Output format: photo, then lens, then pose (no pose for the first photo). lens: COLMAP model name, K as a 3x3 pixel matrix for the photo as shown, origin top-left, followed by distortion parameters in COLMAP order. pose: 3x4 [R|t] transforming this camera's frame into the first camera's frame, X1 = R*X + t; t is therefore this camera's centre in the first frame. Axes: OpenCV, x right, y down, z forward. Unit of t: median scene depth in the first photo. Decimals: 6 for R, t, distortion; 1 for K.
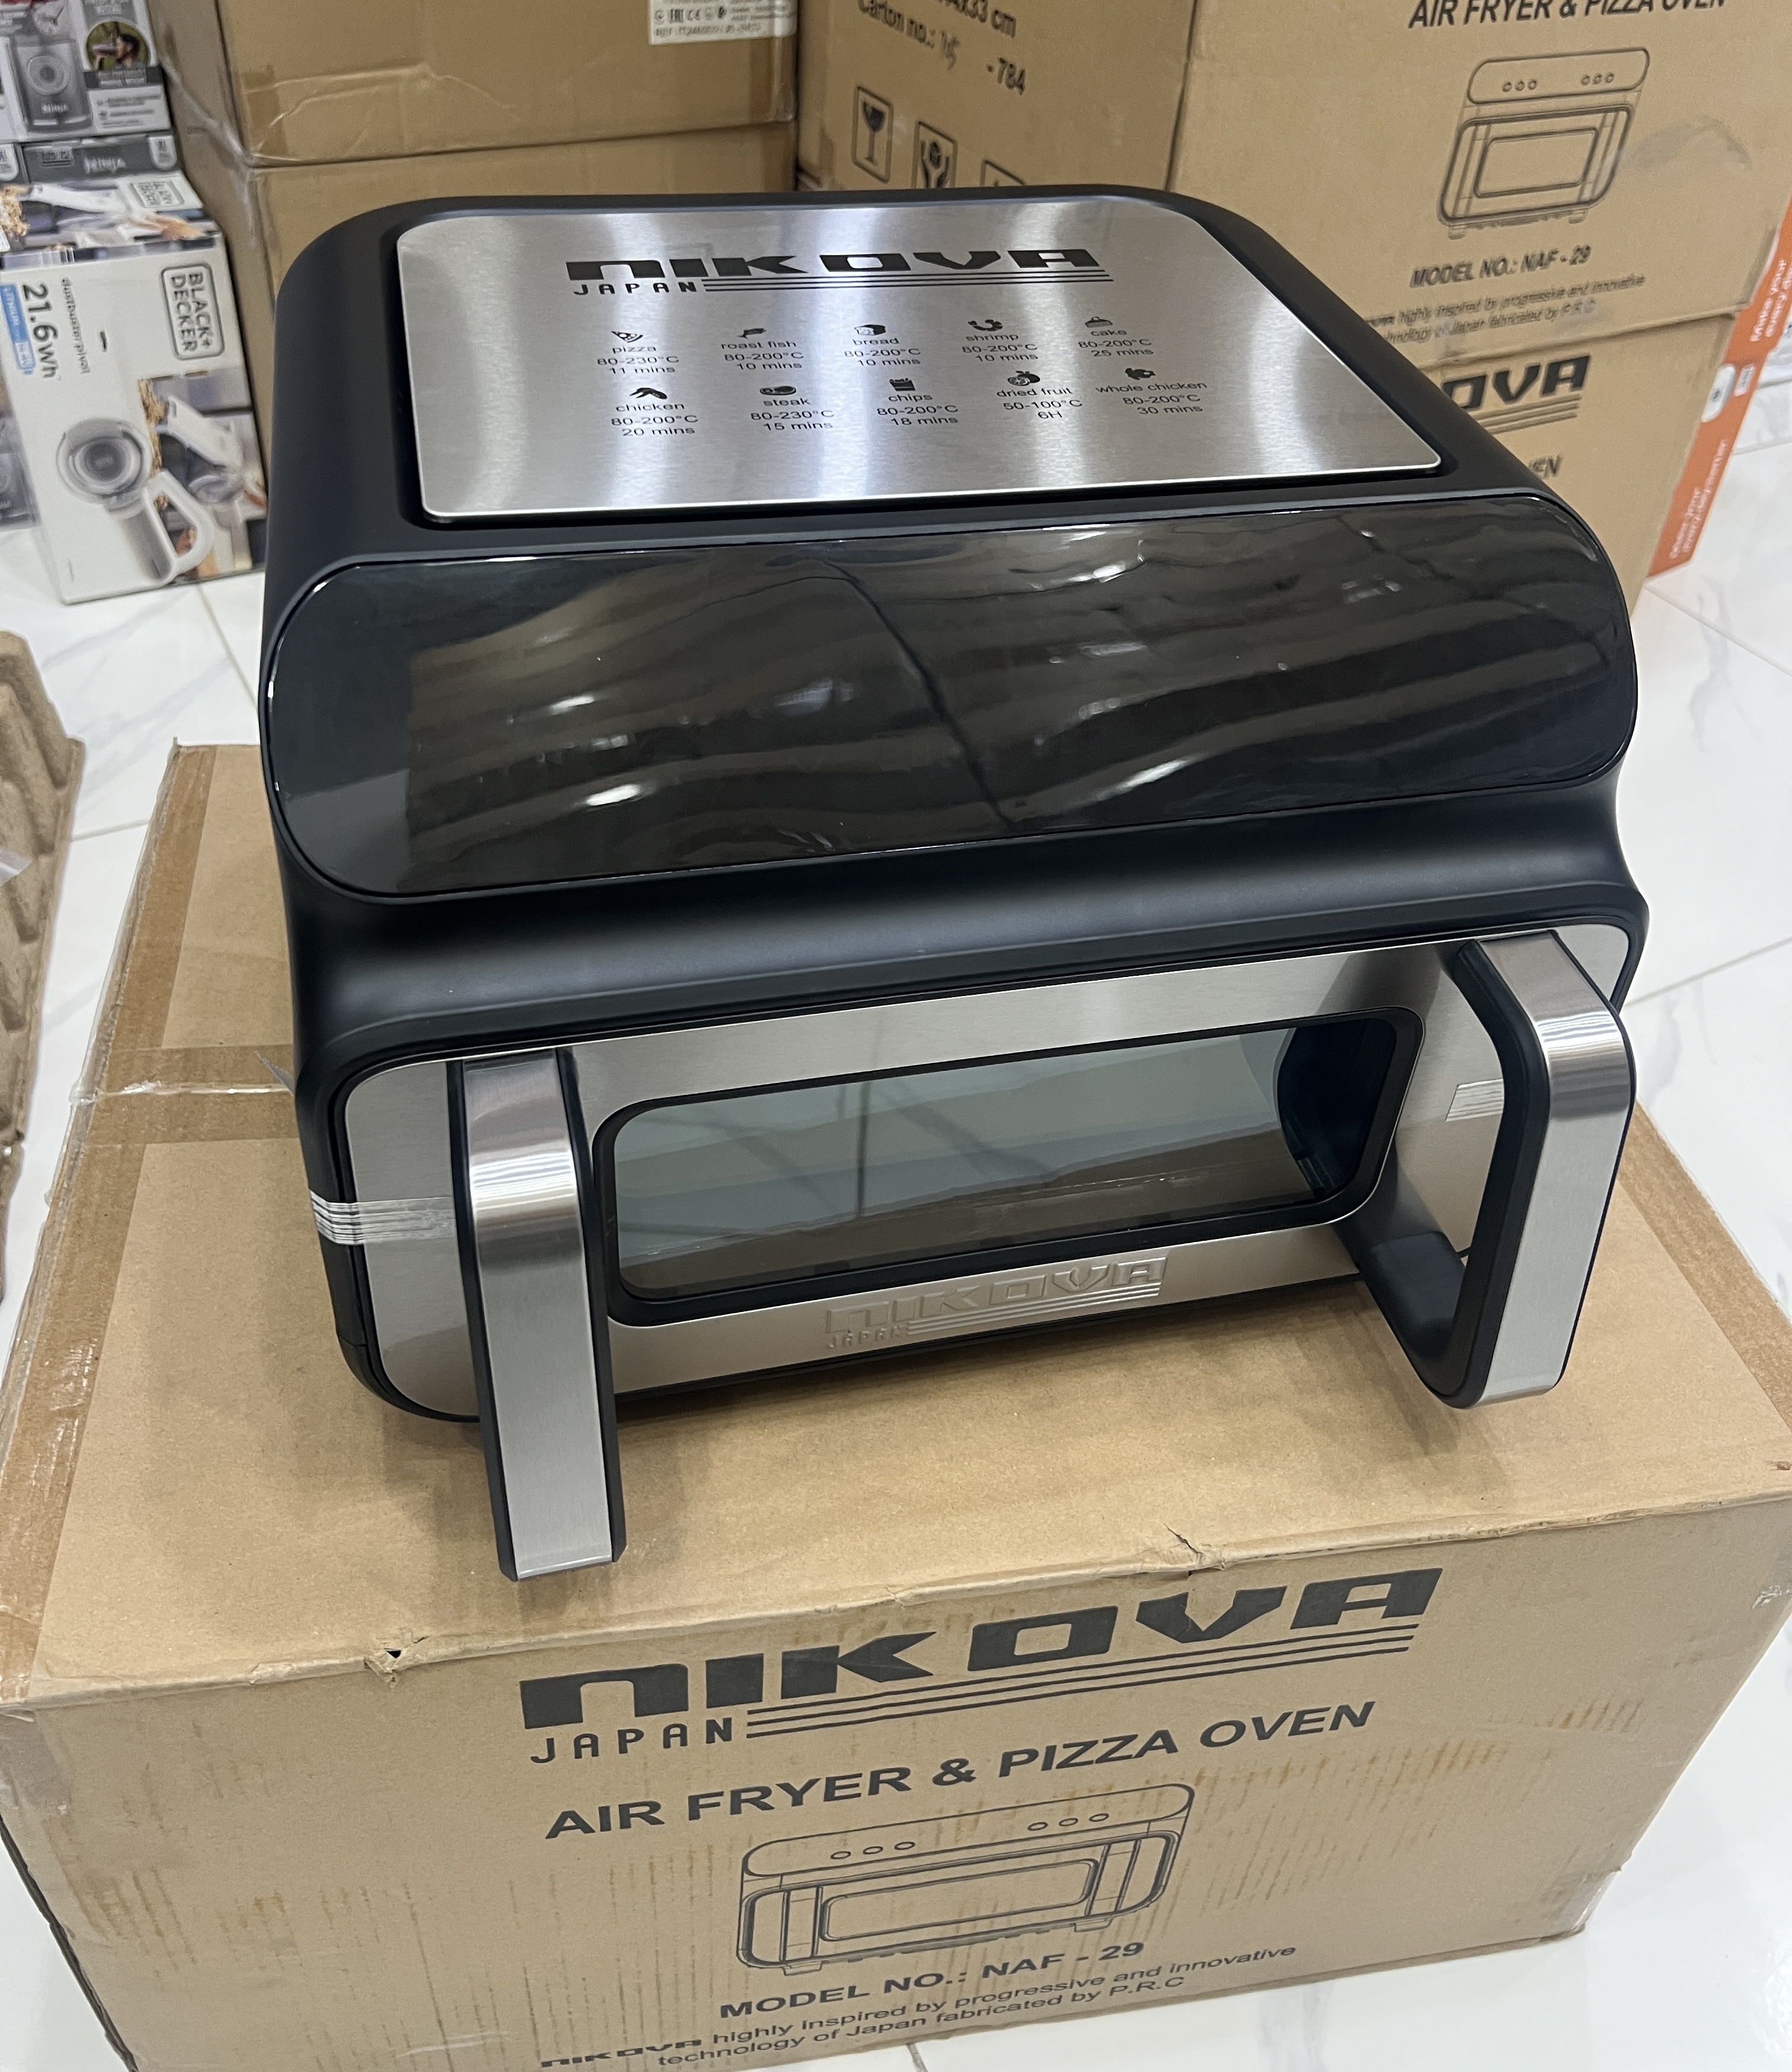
lens RADIAL K [[1747.9, 0, 869.3], [0, 1747.9, 1035.8], [0, 0, 1]] dist [0.001294, 0.003938]
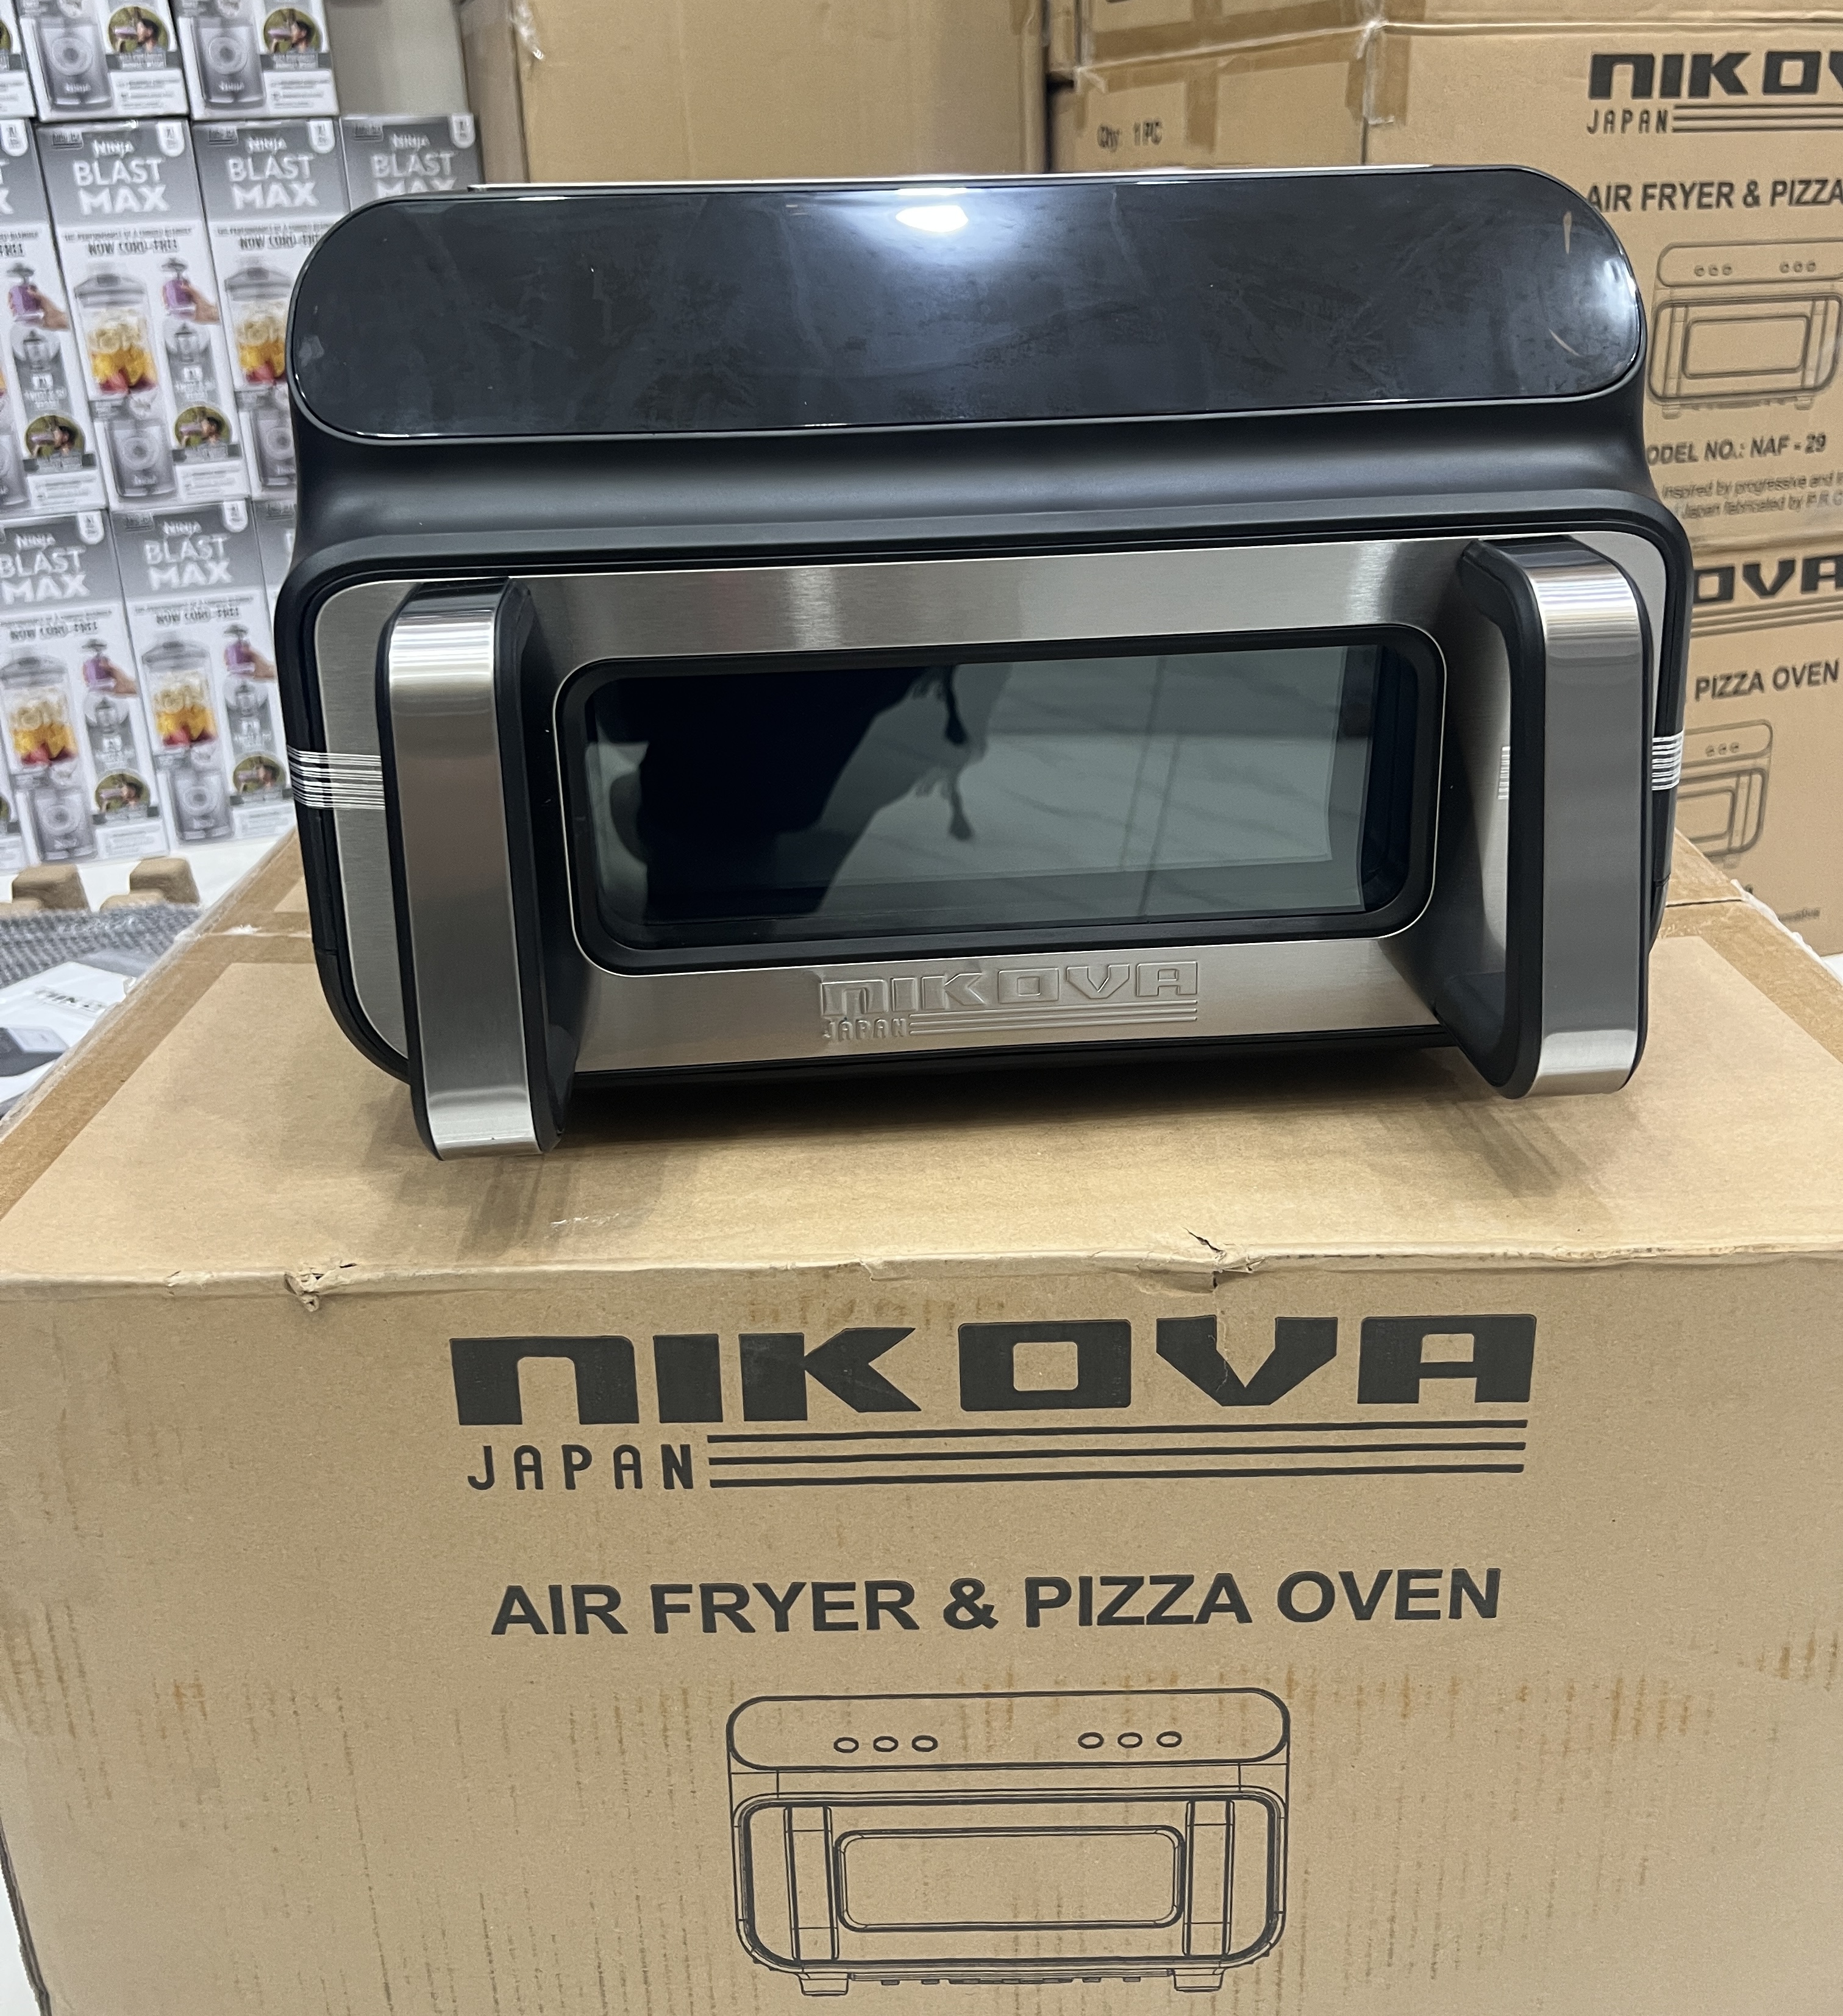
lens RADIAL K [[1861.3, 0, 921.5], [0, 1861.3, 1008.0], [0, 0, 1]] dist [-0.003748, 0.013439]
pose [[0.982674, -0.011055, -0.185013, 0.193179], [-0.051284, 0.943030, -0.328733, 0.443038], [0.178107, 0.332525, 0.926124, 0.074341]]
